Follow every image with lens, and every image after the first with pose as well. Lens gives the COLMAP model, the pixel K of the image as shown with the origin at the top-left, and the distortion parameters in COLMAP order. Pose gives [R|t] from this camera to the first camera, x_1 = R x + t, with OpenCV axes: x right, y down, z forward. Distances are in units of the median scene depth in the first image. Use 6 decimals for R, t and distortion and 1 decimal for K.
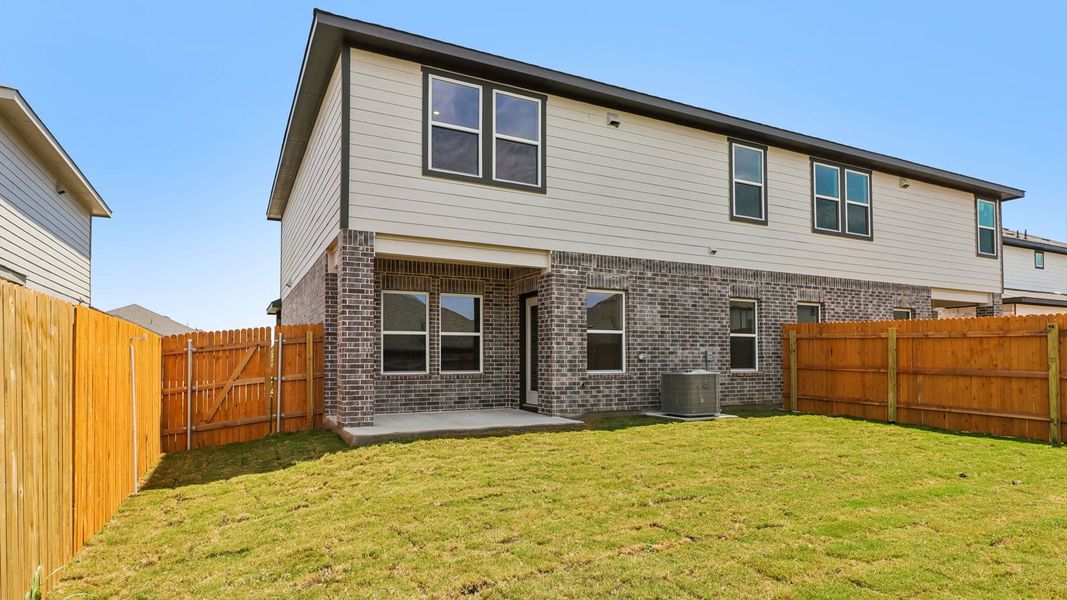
lens RADIAL K [[561.4, 0, 515.9], [0, 561.4, 358.5], [0, 0, 1]] dist [0.001264, -0.000068]
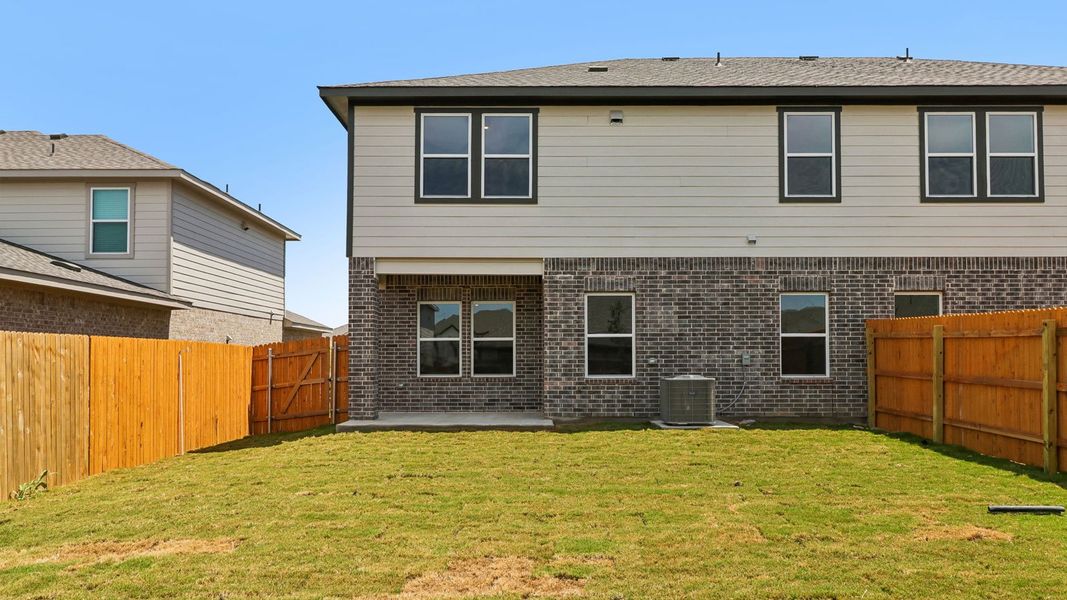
lens RADIAL K [[693.8, 0, 528.9], [0, 693.8, 362.0], [0, 0, 1]] dist [-0.000546, 0.001065]
pose [[0.898408, 0.000438, -0.439162, 0.575229], [0.002084, 0.999984, 0.005261, -0.008284], [0.439157, -0.005642, 0.898393, -0.148878]]
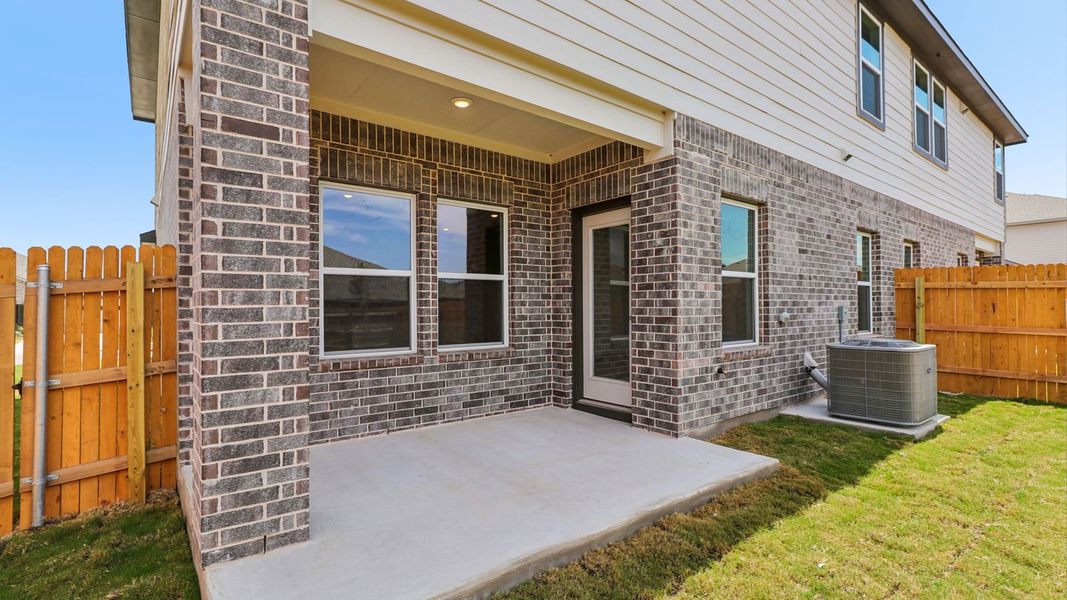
lens RADIAL K [[481.4, 0, 522.7], [0, 481.4, 309.7], [0, 0, 1]] dist [0.002710, -0.000099]
pose [[0.980128, -0.003280, 0.198338, -0.154540], [0.002229, 0.999982, 0.005518, -0.015146], [-0.198353, -0.004966, 0.980118, 0.576672]]
